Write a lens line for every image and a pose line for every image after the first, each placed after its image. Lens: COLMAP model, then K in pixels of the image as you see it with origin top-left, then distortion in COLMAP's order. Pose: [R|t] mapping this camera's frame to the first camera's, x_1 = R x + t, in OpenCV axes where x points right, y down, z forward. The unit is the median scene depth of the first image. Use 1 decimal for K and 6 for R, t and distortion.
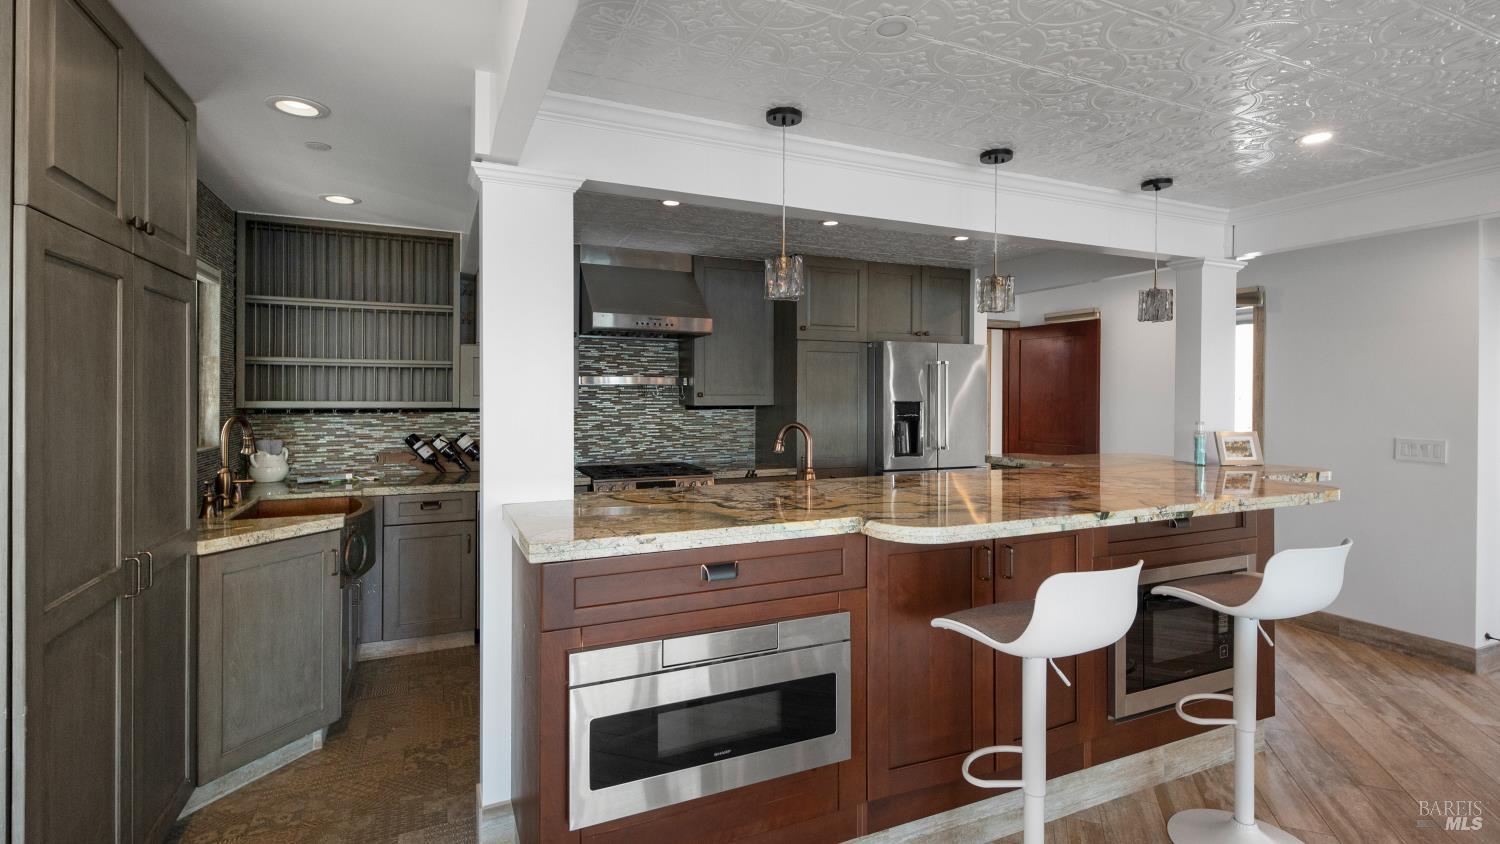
lens RADIAL K [[697.6, 0, 750.8], [0, 697.6, 387.1], [0, 0, 1]] dist [0.004427, 0.000708]
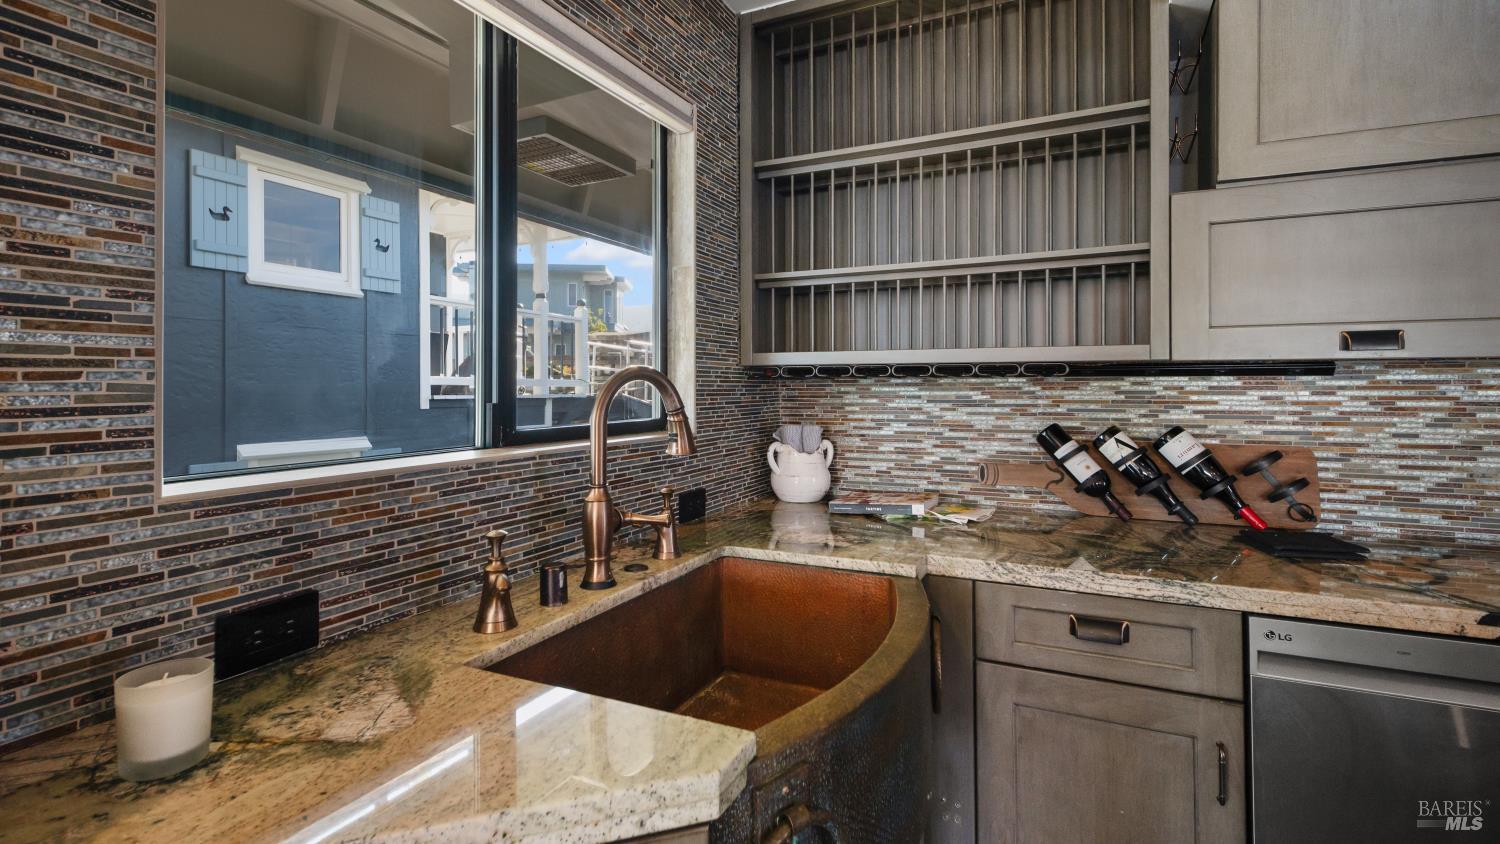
lens RADIAL K [[697.6, 0, 750.8], [0, 697.6, 387.1], [0, 0, 1]] dist [0.004427, 0.000708]
pose [[0.635520, -0.004595, -0.772071, -0.264823], [0.012378, 0.999914, 0.004239, 0.039285], [0.771985, -0.012251, 0.635522, 0.572893]]
